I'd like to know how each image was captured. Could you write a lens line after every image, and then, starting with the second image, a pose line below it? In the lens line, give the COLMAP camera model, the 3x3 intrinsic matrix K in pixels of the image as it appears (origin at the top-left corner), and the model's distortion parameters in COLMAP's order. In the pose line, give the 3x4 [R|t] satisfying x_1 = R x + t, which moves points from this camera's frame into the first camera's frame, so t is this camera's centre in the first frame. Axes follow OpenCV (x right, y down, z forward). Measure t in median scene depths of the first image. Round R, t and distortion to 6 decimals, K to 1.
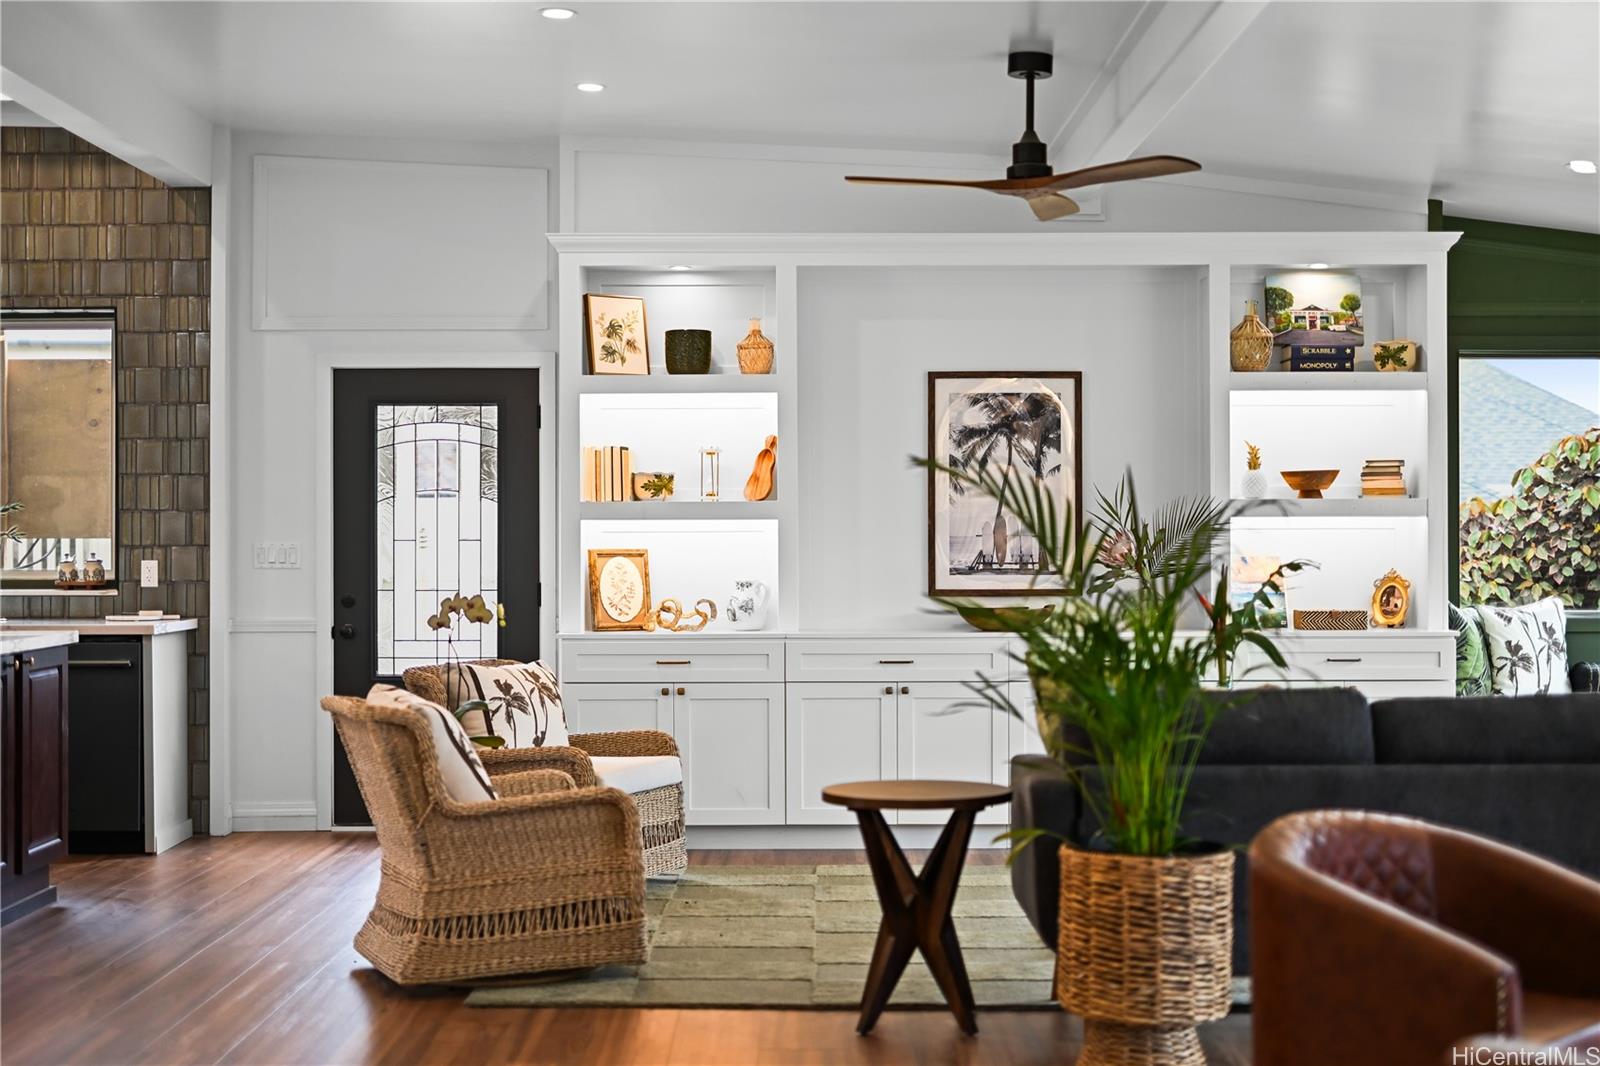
lens RADIAL K [[2282.5, 0, 799.5], [0, 2282.5, 536.2], [0, 0, 1]] dist [-0.009953, 0.000000]
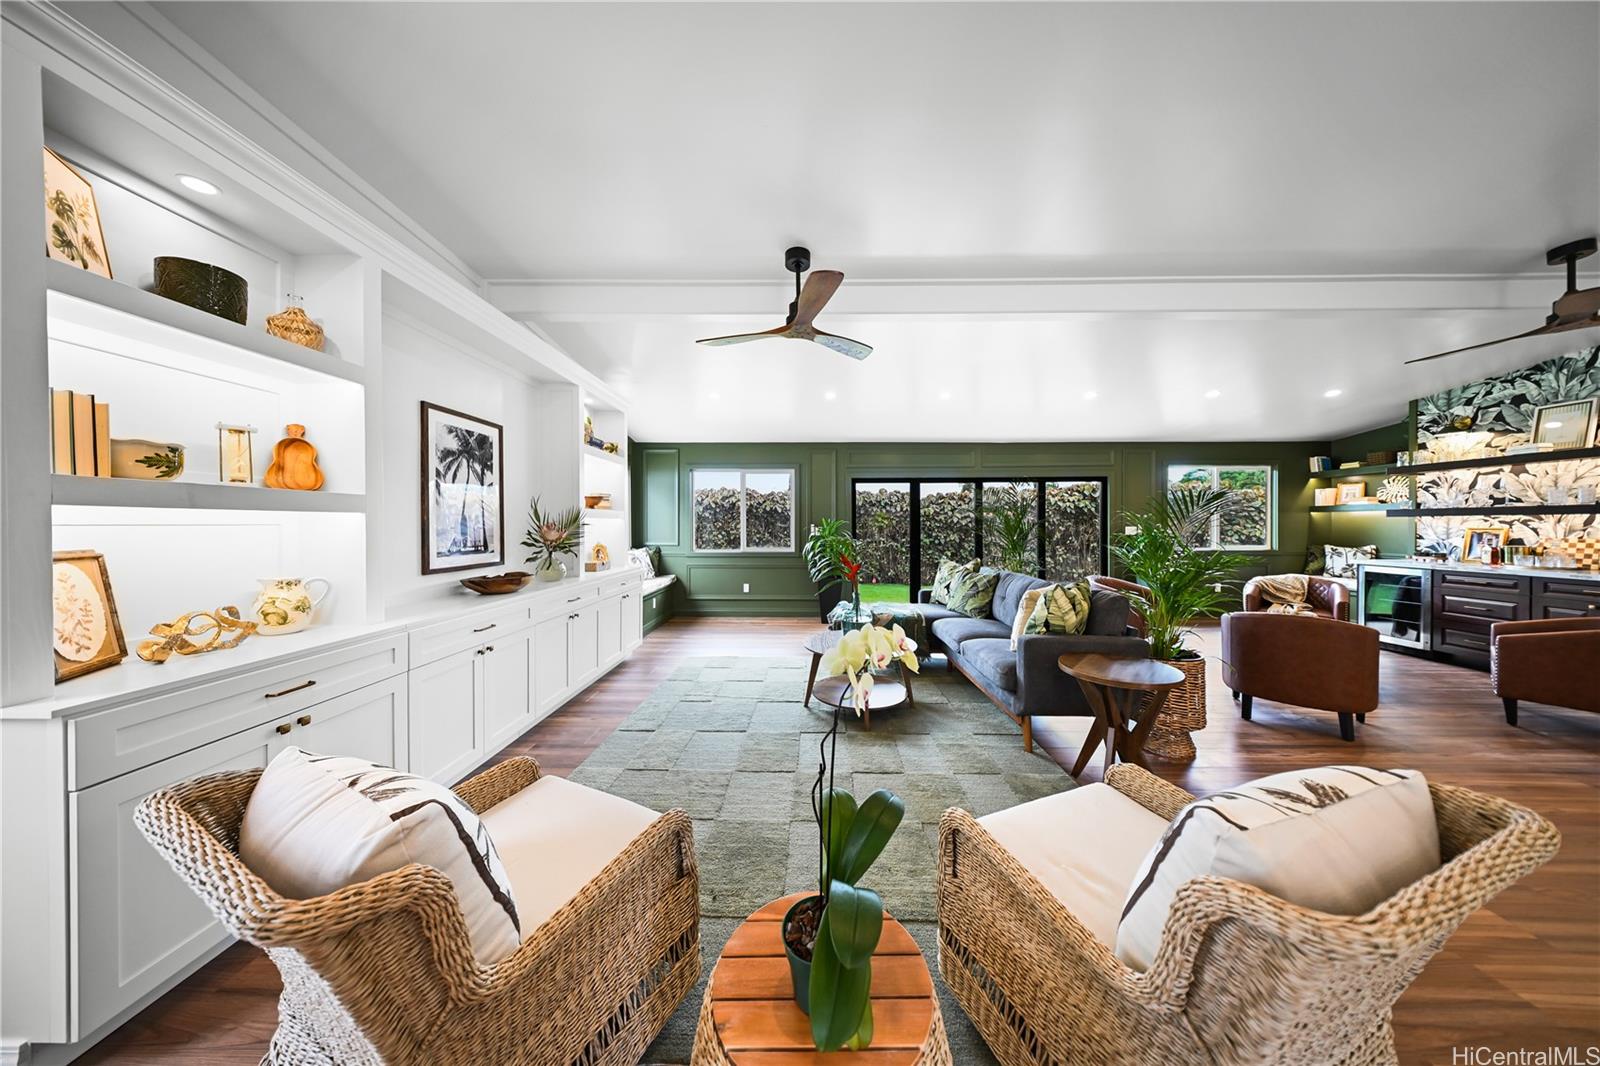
lens RADIAL K [[474.1, 0, 800.2], [0, 474.1, 528.2], [0, 0, 1]] dist [-0.000101, -0.000003]
pose [[0.030668, -0.006721, 0.999507, -0.205159], [0.001233, 0.999977, 0.006686, -0.001592], [-0.999529, 0.001027, 0.030676, 0.778776]]
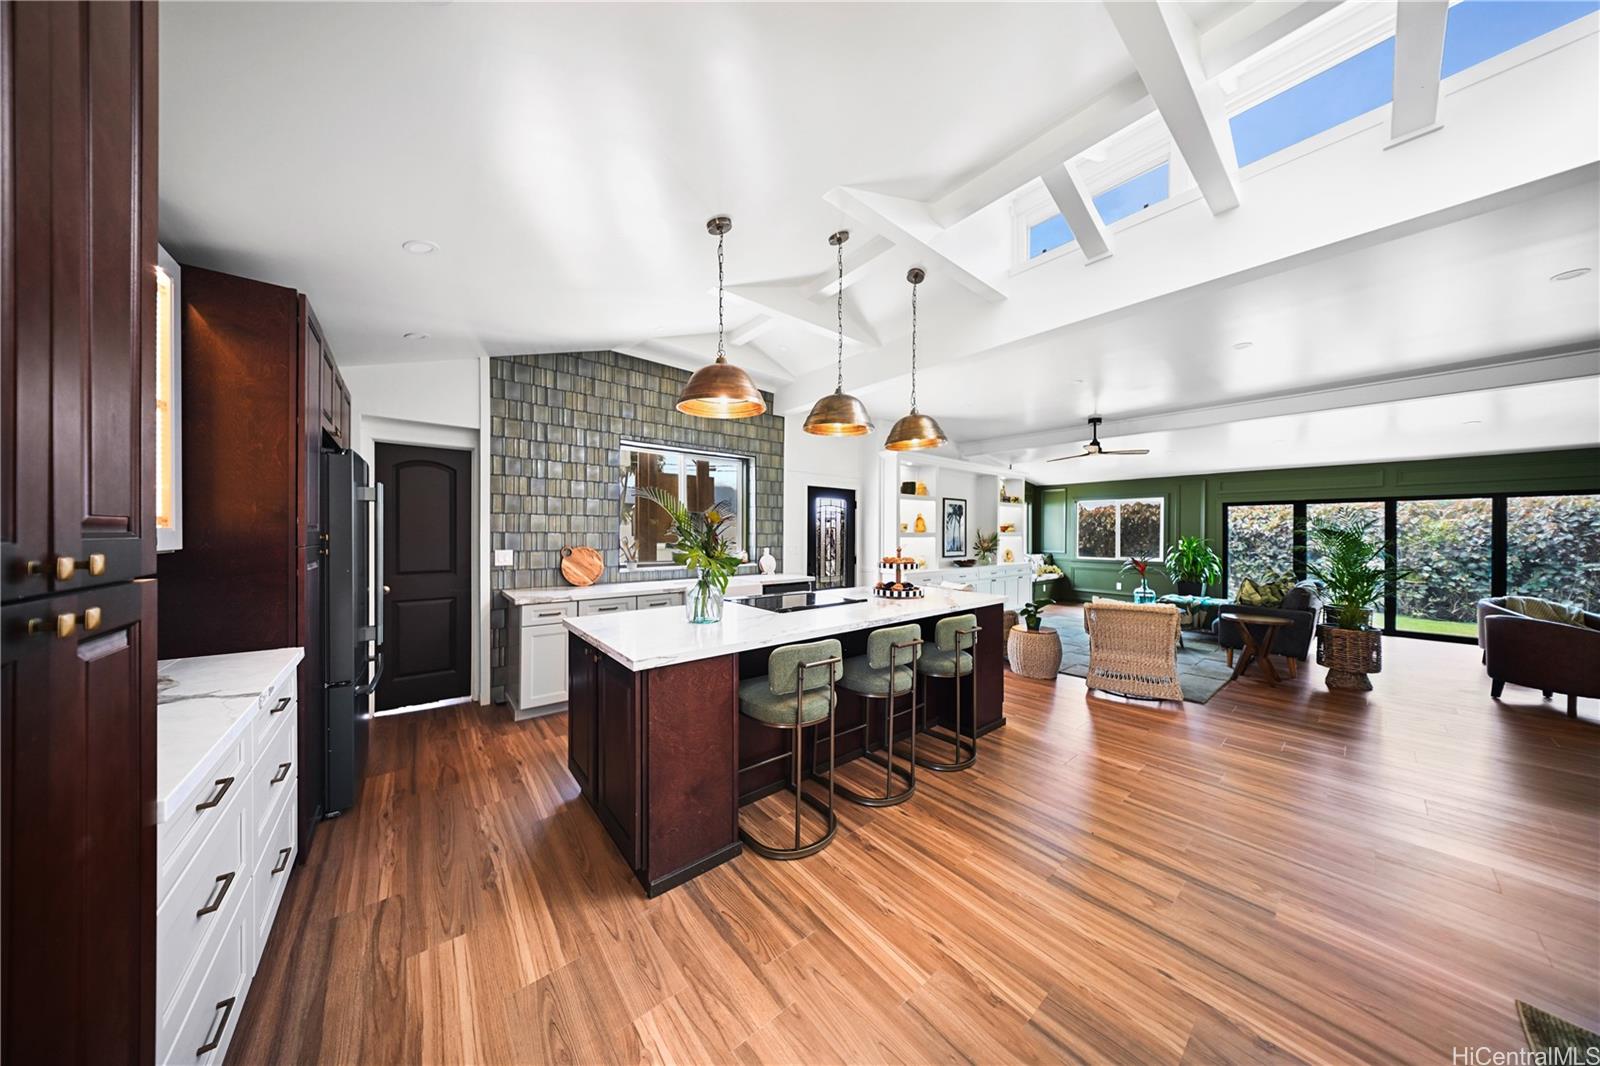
lens RADIAL K [[474.1, 0, 796.4], [0, 474.1, 536.4], [0, 0, 1]] dist [-0.000101, -0.000003]
pose [[0.773842, -0.000332, 0.633379, -0.620266], [-0.005097, 0.999964, 0.006751, -0.012319], [-0.633358, -0.008453, 0.773812, 0.552202]]
